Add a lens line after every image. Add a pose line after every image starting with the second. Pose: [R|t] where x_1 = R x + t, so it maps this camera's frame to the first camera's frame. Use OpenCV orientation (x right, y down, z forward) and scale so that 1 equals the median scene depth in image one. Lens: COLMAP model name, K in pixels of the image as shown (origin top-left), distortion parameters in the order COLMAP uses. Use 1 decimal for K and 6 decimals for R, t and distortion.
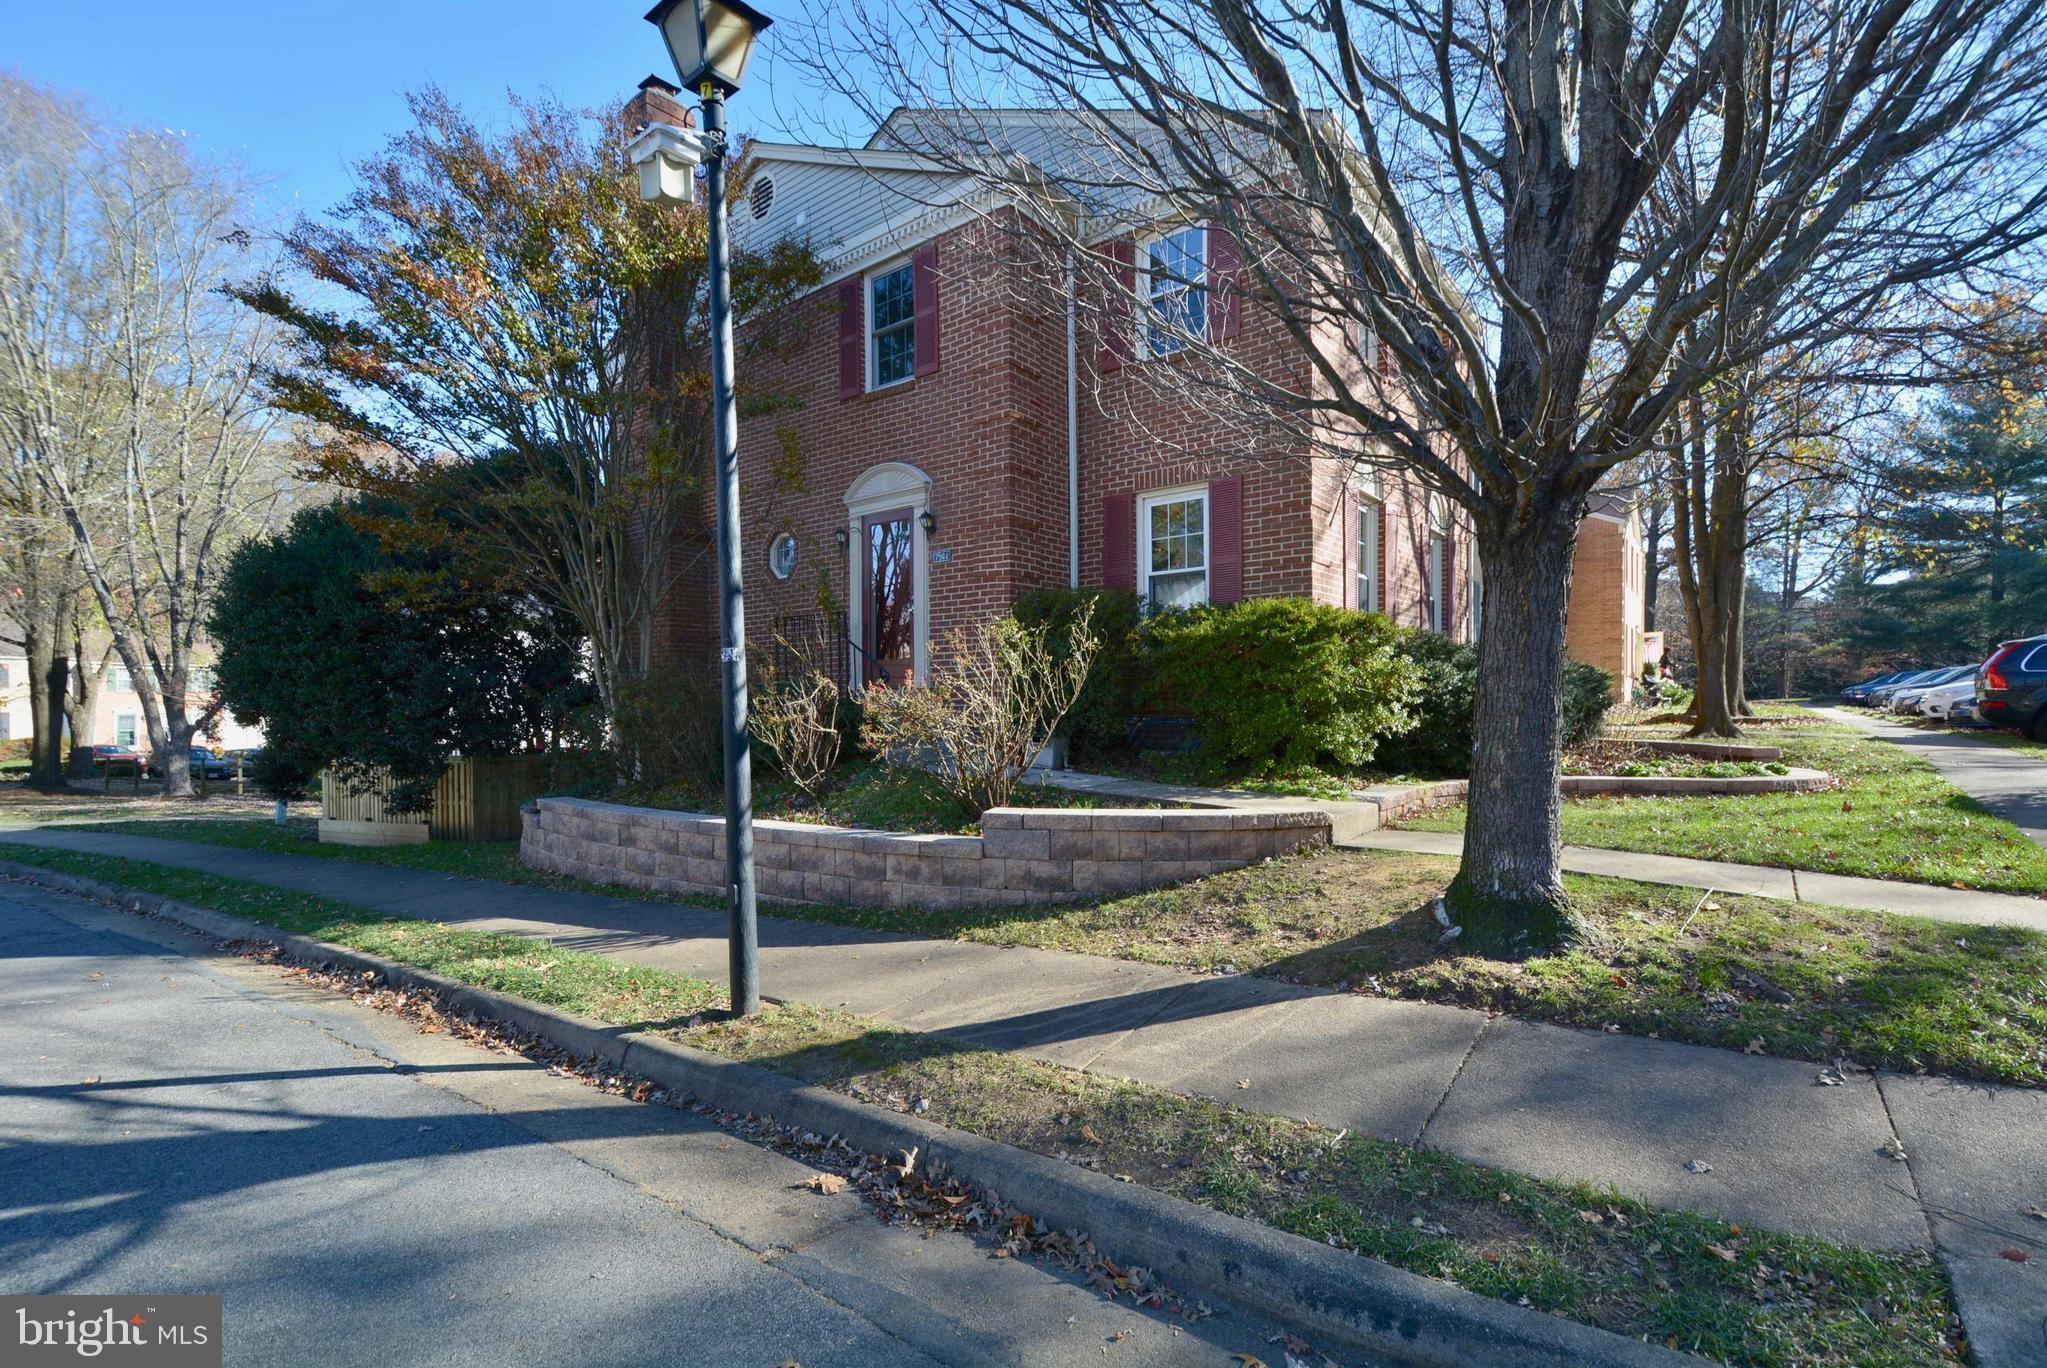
lens RADIAL K [[894.3, 0, 1045.6], [0, 894.3, 709.3], [0, 0, 1]] dist [0.018992, -0.025049]
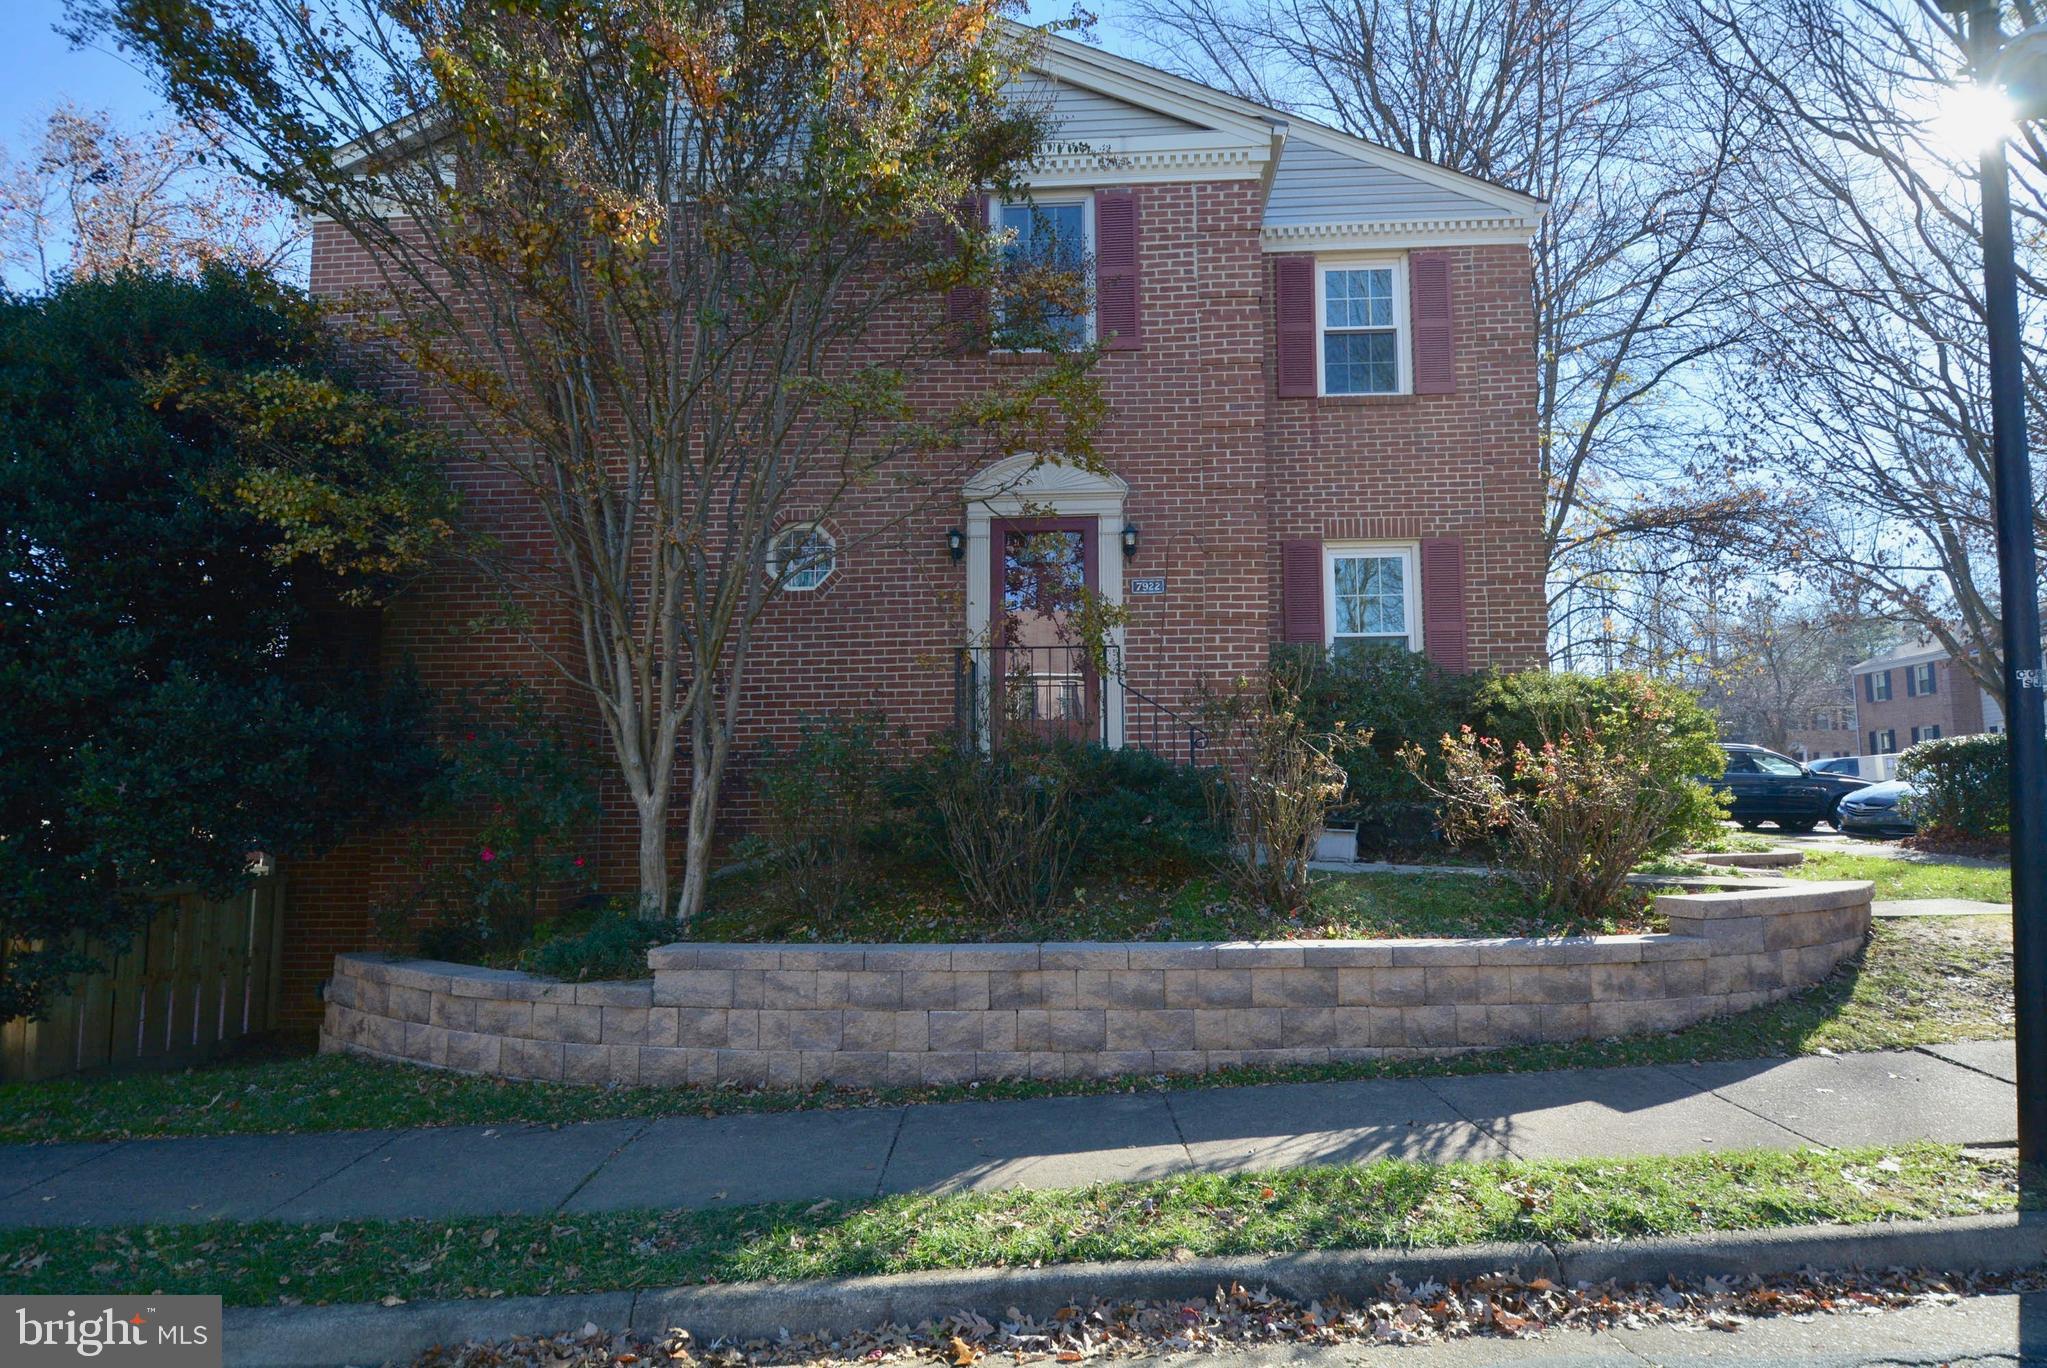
lens RADIAL K [[1060.0, 0, 1045.9], [0, 1060.0, 709.5], [0, 0, 1]] dist [0.023920, -0.027511]
pose [[0.823606, 0.053836, 0.564602, -1.020528], [0.003743, 0.994947, -0.100330, 0.033250], [-0.567150, 0.084746, 0.819243, 0.480172]]
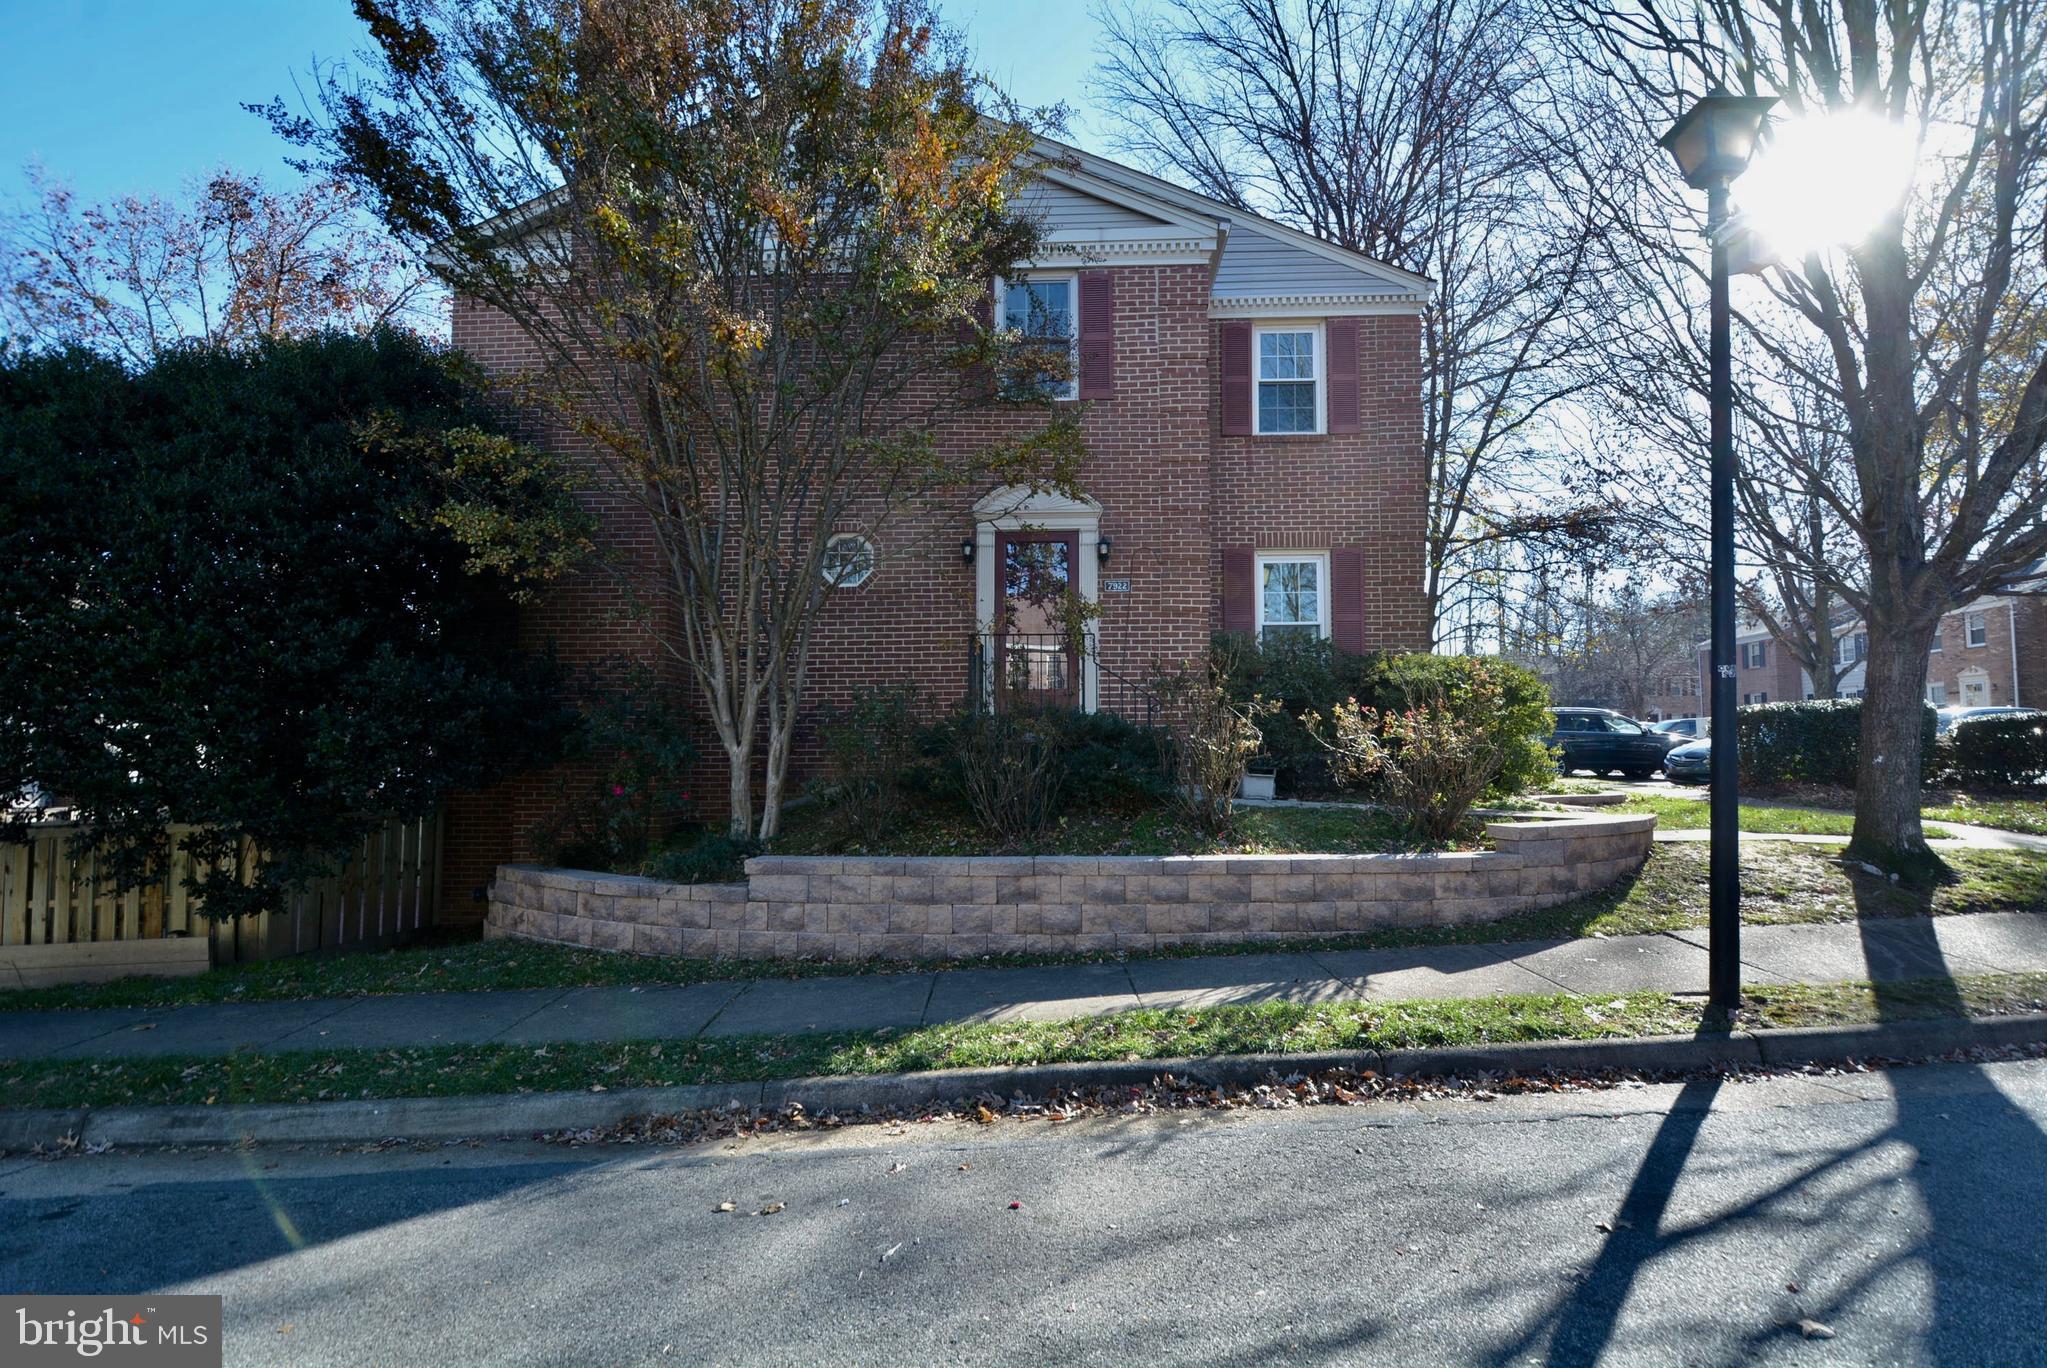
lens RADIAL K [[894.3, 0, 1045.6], [0, 894.3, 709.3], [0, 0, 1]] dist [0.018992, -0.025049]
pose [[0.815440, 0.036218, 0.577708, -1.094586], [-0.001252, 0.998149, -0.060808, 0.033583], [-0.578841, 0.048862, 0.813975, 0.384462]]
